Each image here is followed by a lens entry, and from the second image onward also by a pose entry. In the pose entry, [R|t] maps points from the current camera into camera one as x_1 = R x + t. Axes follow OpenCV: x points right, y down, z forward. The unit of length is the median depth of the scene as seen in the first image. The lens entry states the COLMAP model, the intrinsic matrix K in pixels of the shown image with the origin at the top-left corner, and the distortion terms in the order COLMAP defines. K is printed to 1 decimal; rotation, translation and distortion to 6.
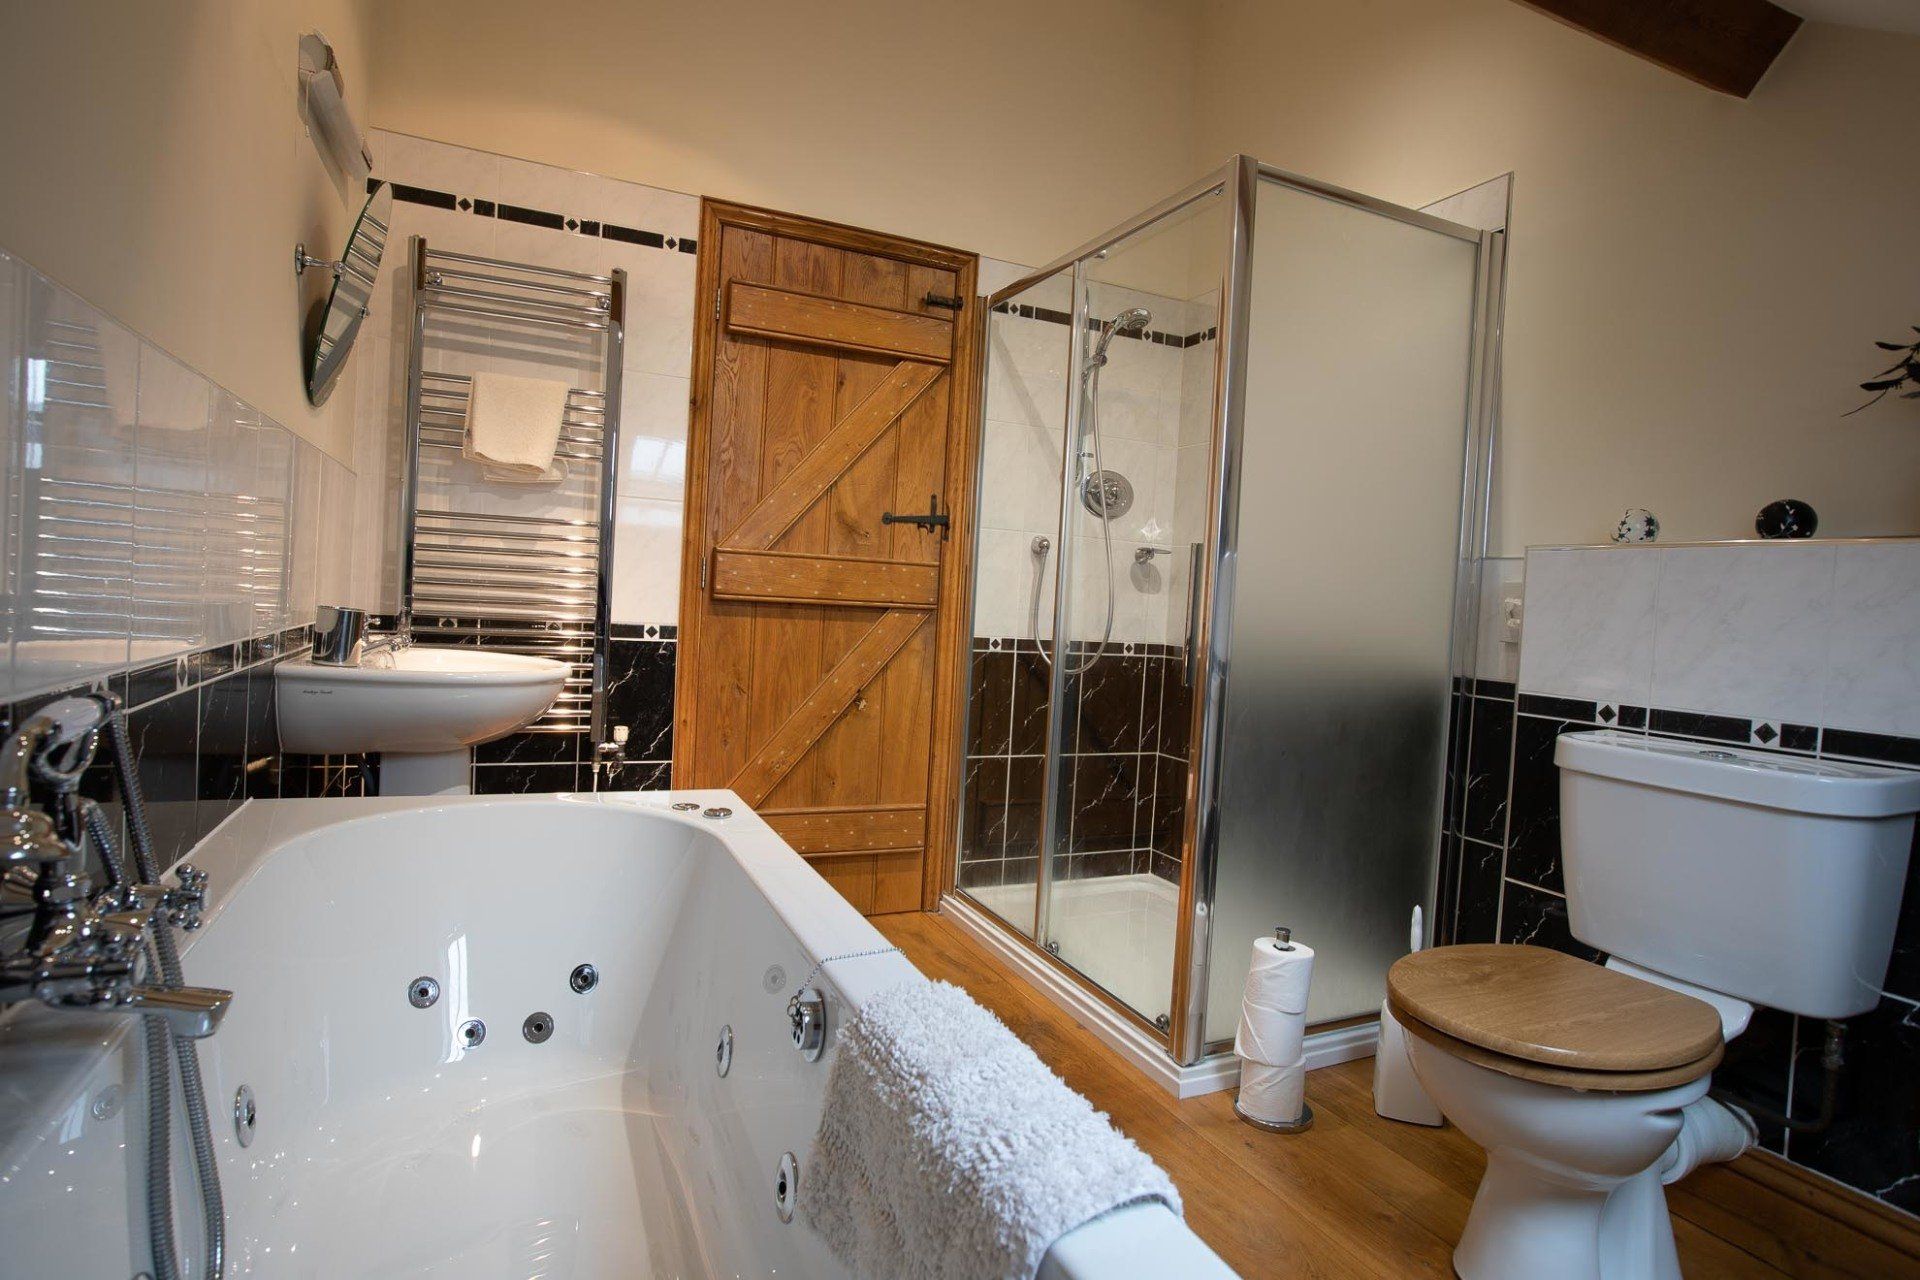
lens RADIAL K [[972.2, 0, 954.5], [0, 972.2, 638.1], [0, 0, 1]] dist [0.002941, 0.000542]
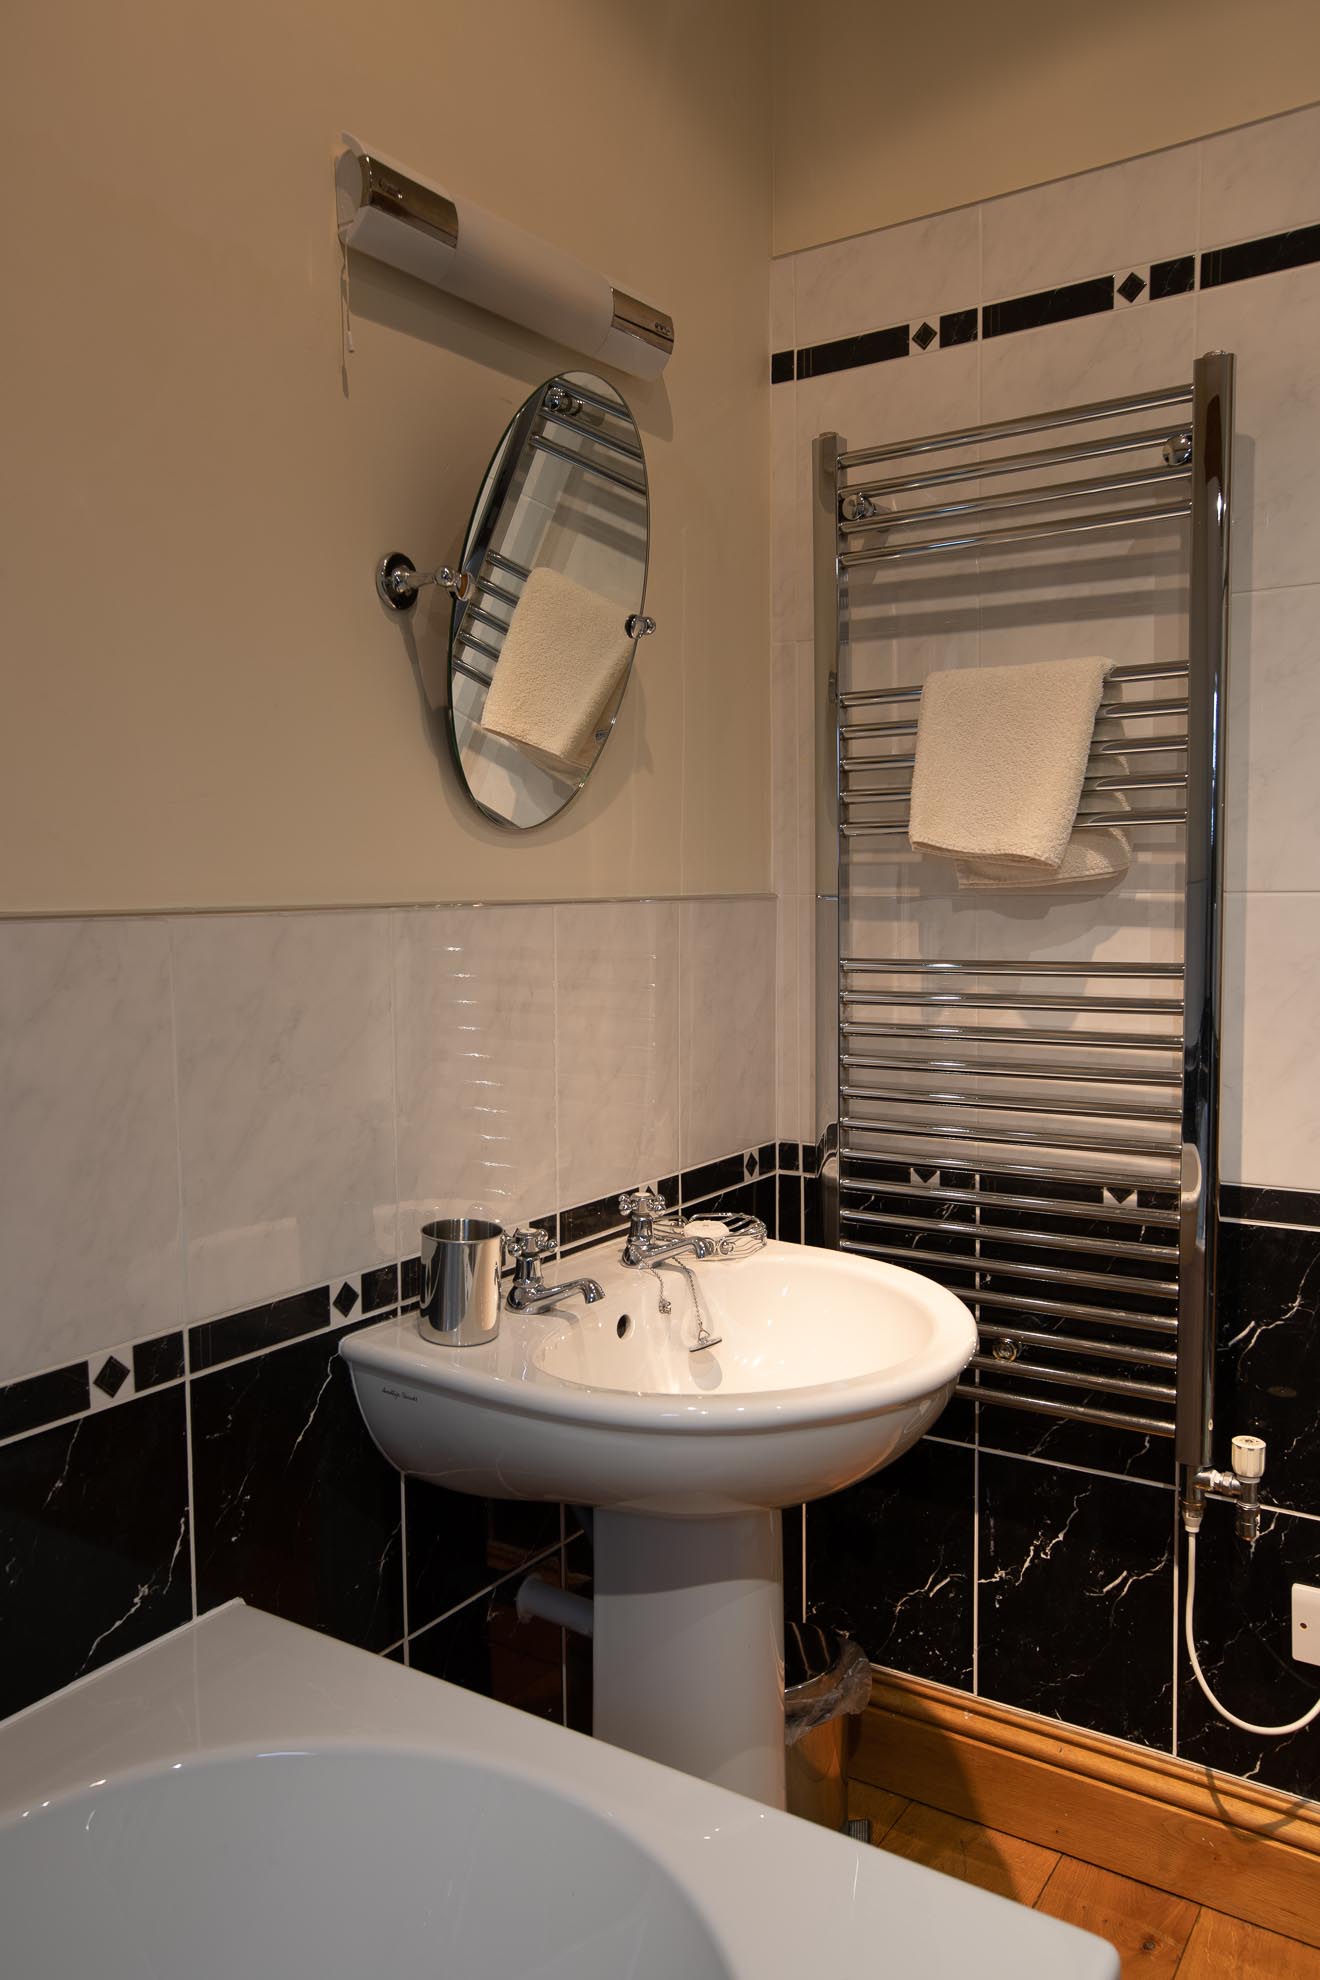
lens RADIAL K [[1608.5, 0, 658.8], [0, 1608.5, 989.7], [0, 0, 1]] dist [0.007288, 0.011570]
pose [[0.499166, 0.016144, -0.866356, 0.143502], [0.011317, 0.999620, 0.025148, -0.133912], [0.866433, -0.022358, 0.498793, 0.462997]]
